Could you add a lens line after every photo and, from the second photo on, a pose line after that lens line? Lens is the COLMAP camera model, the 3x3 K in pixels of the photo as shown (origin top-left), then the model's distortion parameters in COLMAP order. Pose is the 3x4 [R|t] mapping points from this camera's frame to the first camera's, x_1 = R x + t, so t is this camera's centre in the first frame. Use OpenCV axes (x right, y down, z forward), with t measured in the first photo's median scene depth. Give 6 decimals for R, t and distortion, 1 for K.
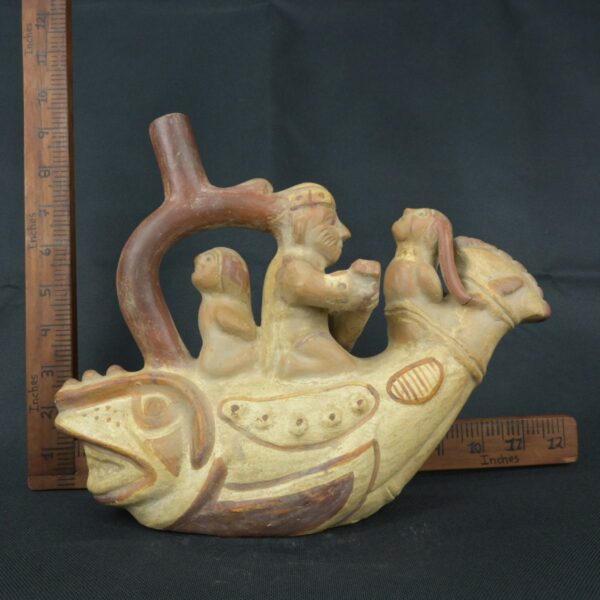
lens RADIAL K [[614.8, 0, 300.1], [0, 614.8, 297.8], [0, 0, 1]] dist [-0.001124, 0.000000]
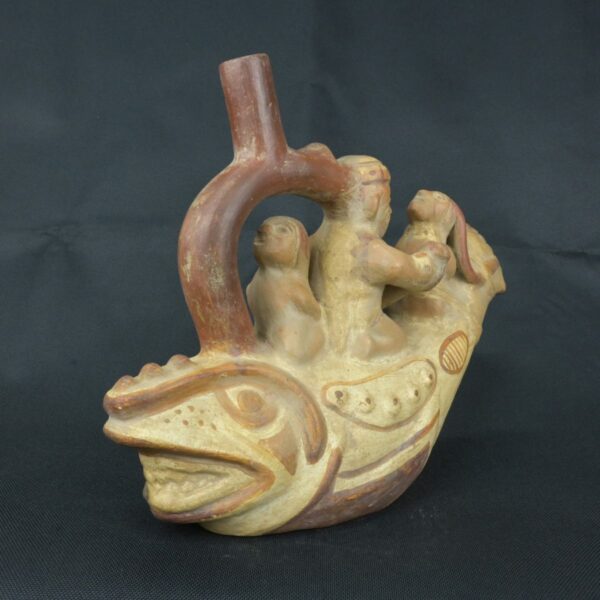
lens RADIAL K [[614.8, 0, 300.2], [0, 614.8, 296.8], [0, 0, 1]] dist [-0.001124, 0.000000]
pose [[0.812080, -0.011657, 0.583430, -0.676339], [-0.050434, 0.994657, 0.090072, -0.050832], [-0.581363, -0.102571, 0.807153, 0.270076]]
